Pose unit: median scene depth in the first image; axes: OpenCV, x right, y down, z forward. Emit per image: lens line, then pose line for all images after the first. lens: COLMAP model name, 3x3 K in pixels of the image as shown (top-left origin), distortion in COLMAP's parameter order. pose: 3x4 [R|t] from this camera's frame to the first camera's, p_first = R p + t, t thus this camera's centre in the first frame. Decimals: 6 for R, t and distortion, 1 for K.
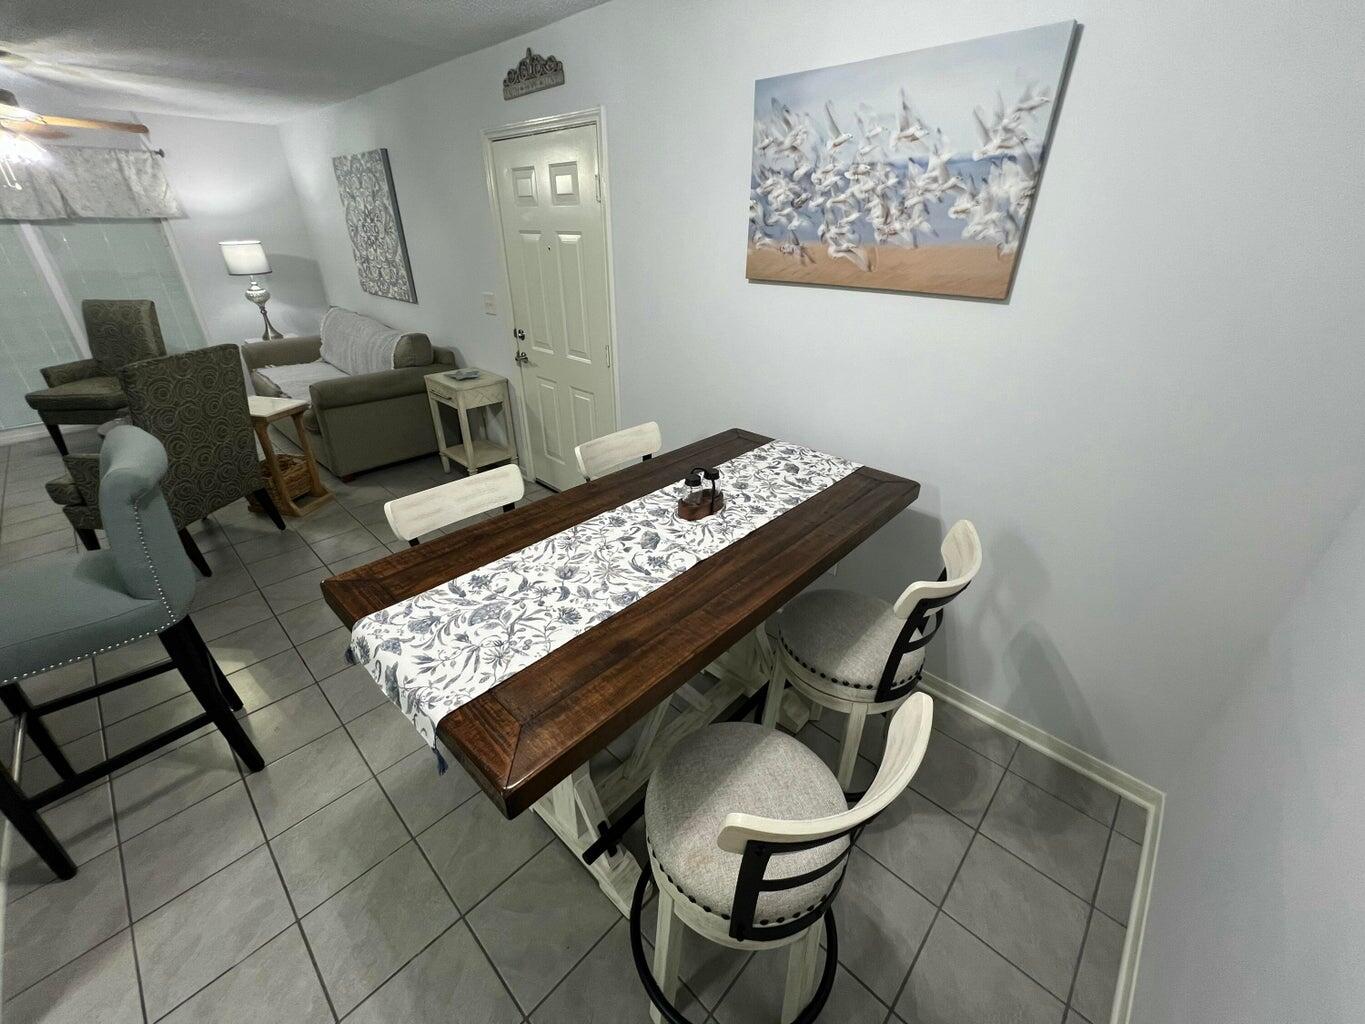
lens RADIAL K [[546.8, 0, 683.0], [0, 546.8, 508.7], [0, 0, 1]] dist [-0.005387, 0.000347]
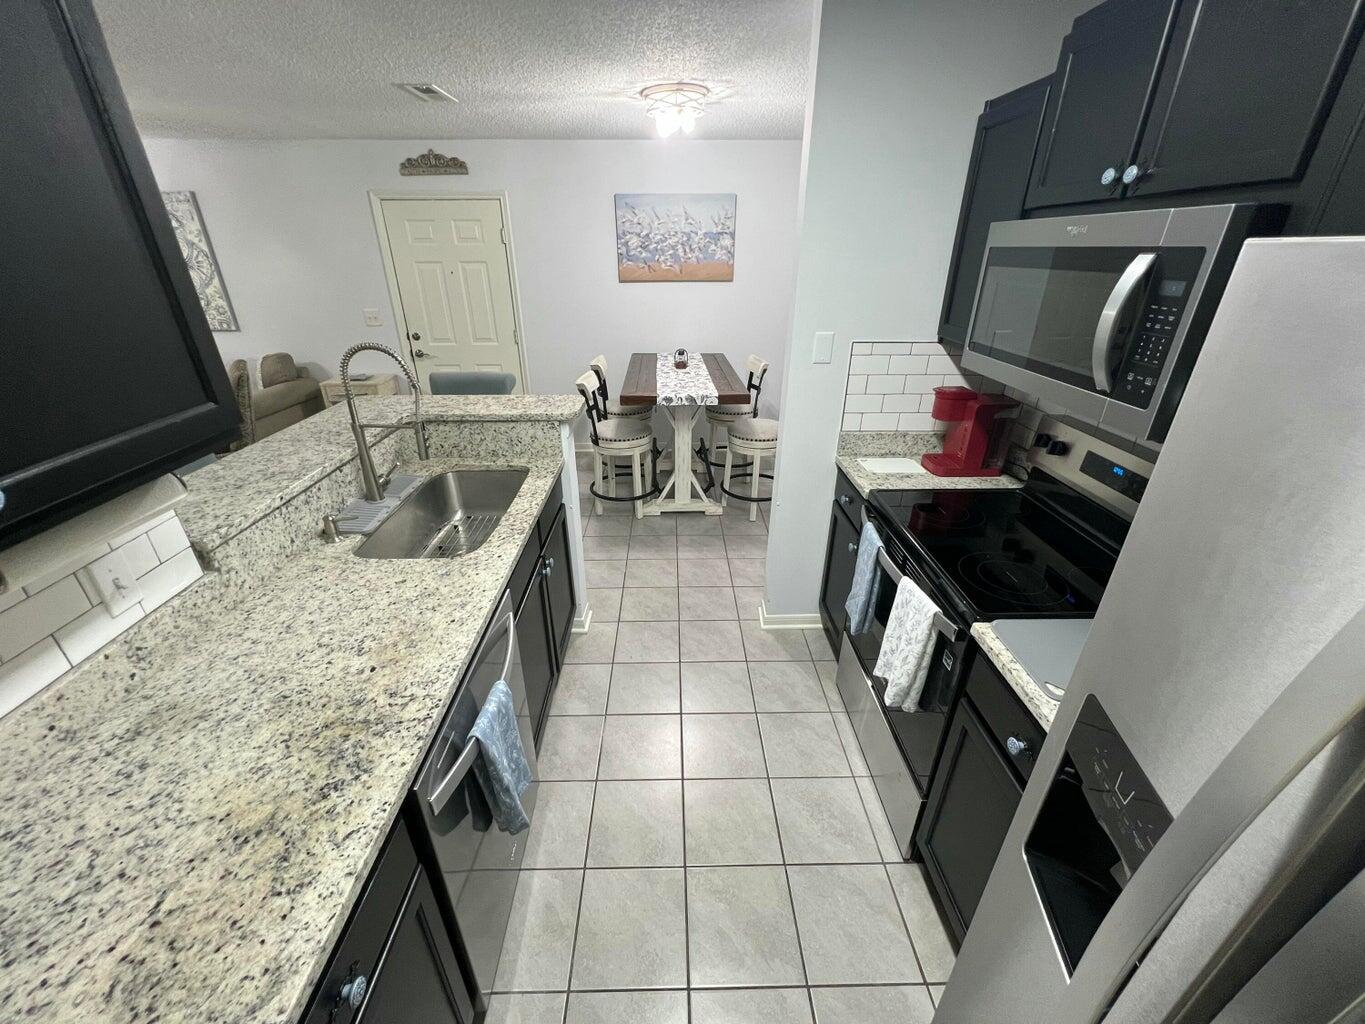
lens RADIAL K [[546.8, 0, 686.0], [0, 546.8, 513.4], [0, 0, 1]] dist [-0.005387, 0.000347]
pose [[0.711388, -0.315790, 0.627856, -1.605098], [0.330111, 0.938824, 0.098166, 0.365000], [-0.620446, 0.137428, 0.772114, -0.810215]]
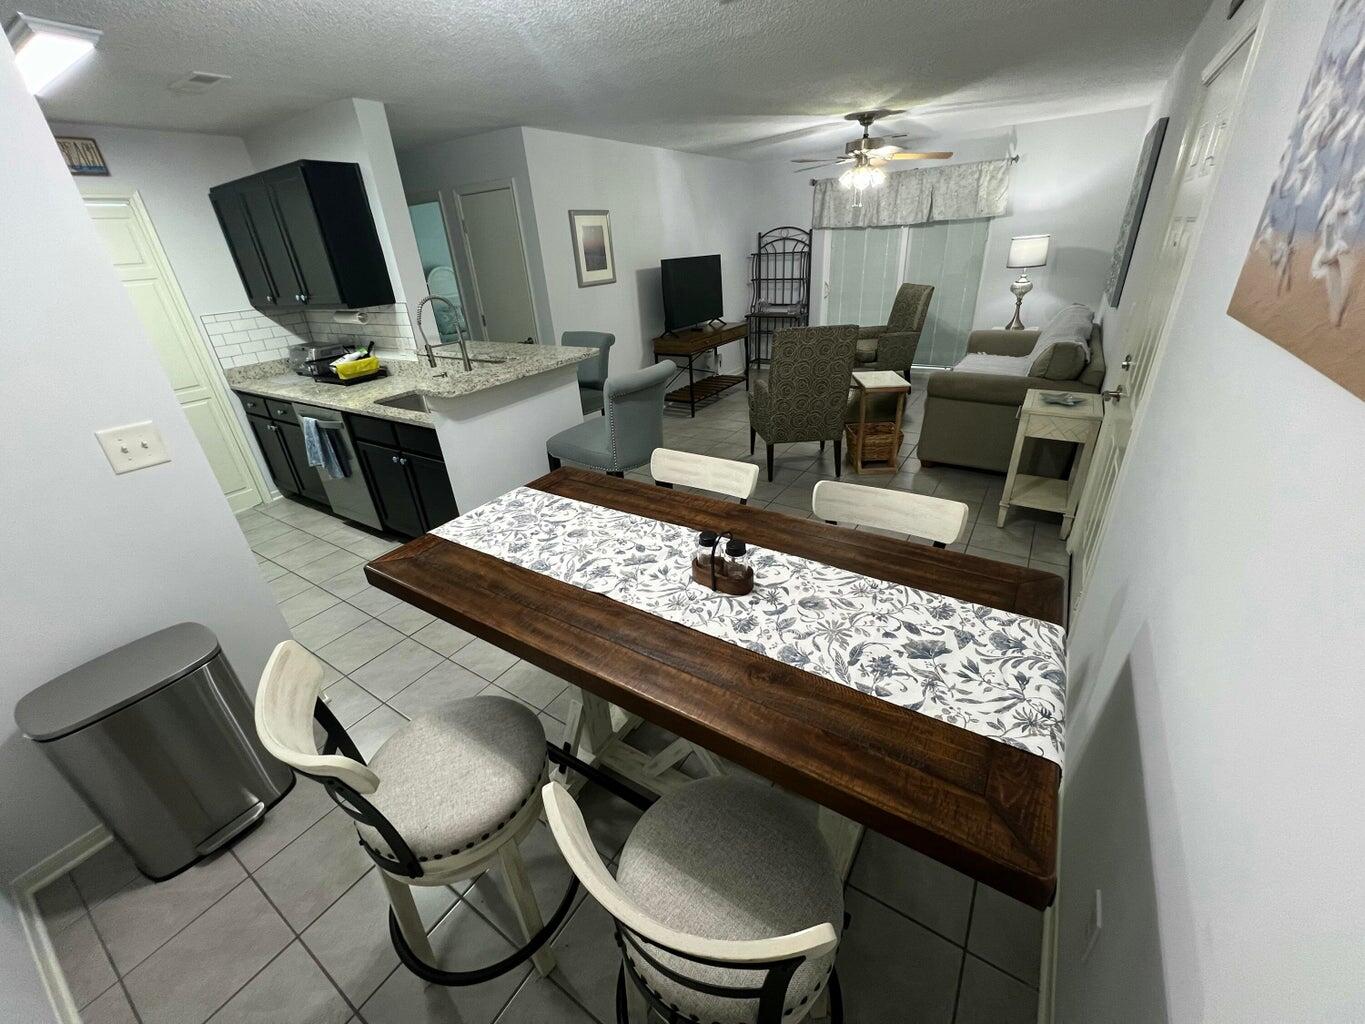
lens RADIAL K [[546.8, 0, 679.4], [0, 546.8, 508.5], [0, 0, 1]] dist [-0.005387, 0.000347]
pose [[0.173054, 0.417527, -0.892033, 0.618261], [-0.399878, 0.857477, 0.323777, -0.288932], [0.900083, 0.300673, 0.315350, 0.573346]]
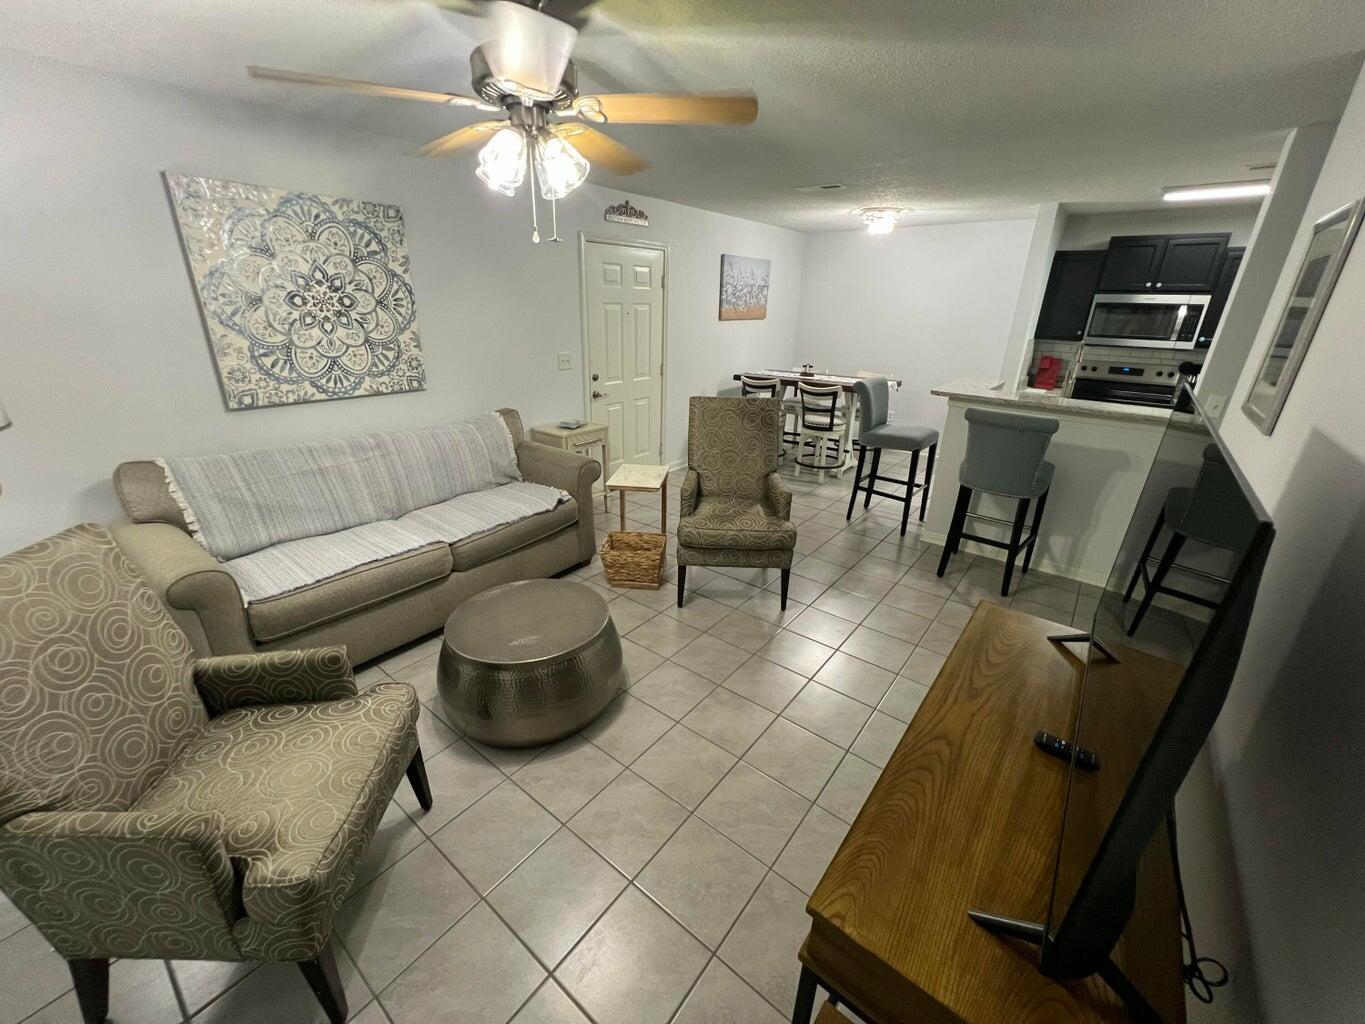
lens RADIAL K [[542.1, 0, 684.0], [0, 542.1, 508.6], [0, 0, 1]] dist [-0.003329, 0.000002]
pose [[-0.091459, -0.368376, 0.925167, -3.273151], [0.438835, 0.819074, 0.369514, -0.888723], [-0.893901, 0.439791, 0.086744, 1.645736]]
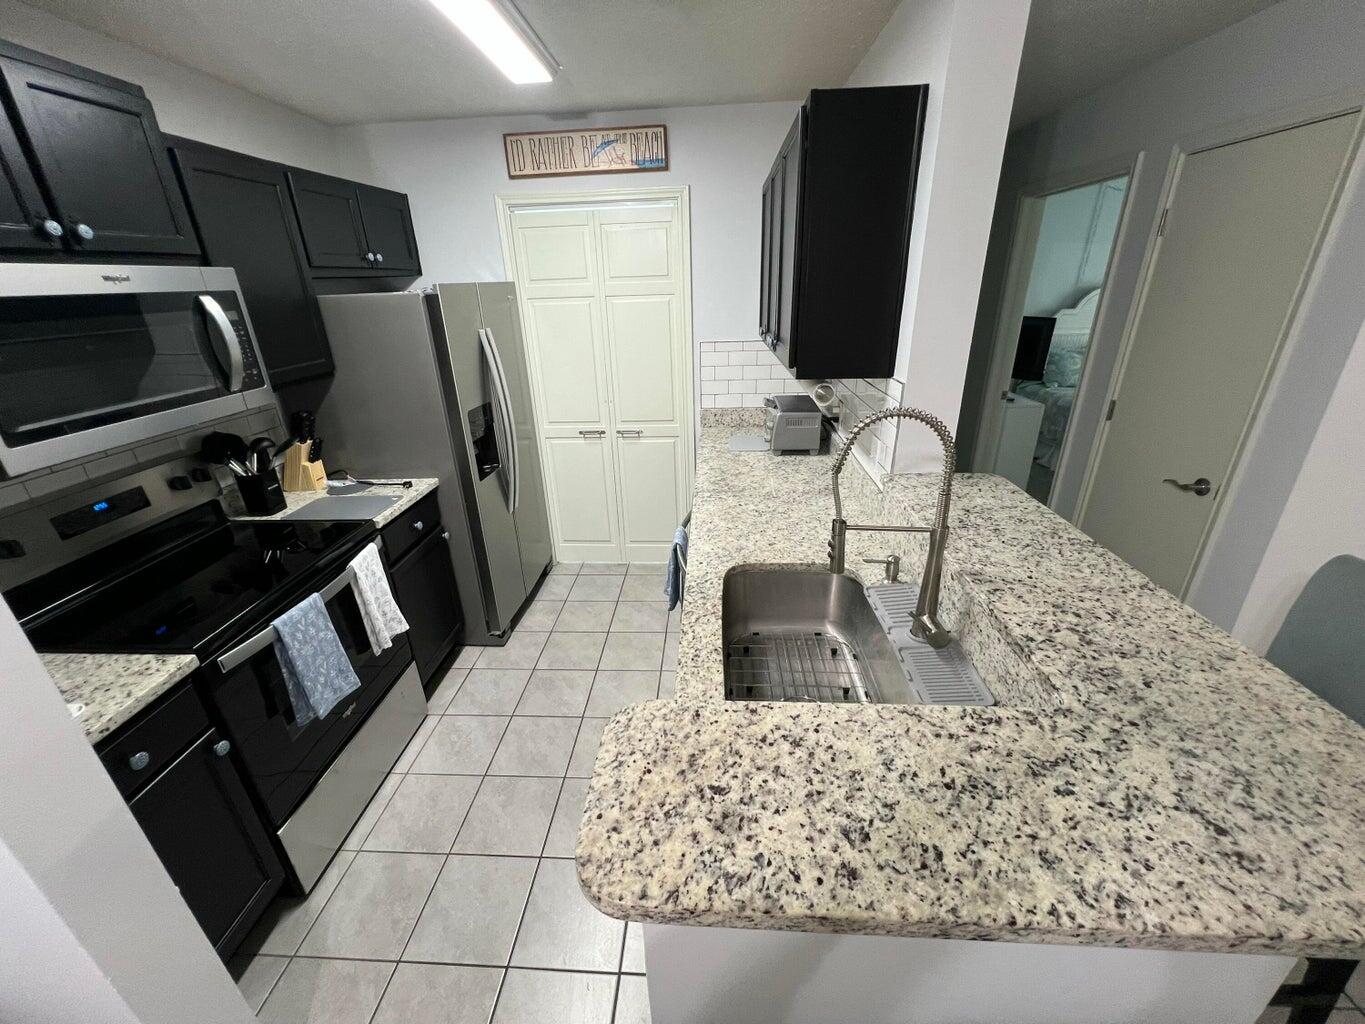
lens RADIAL K [[546.8, 0, 679.3], [0, 546.8, 508.2], [0, 0, 1]] dist [-0.005387, 0.000347]
pose [[-0.765490, 0.262261, -0.587575, -0.722776], [-0.277750, 0.689030, 0.669397, -0.267325], [0.580414, 0.675616, -0.454602, 0.425589]]
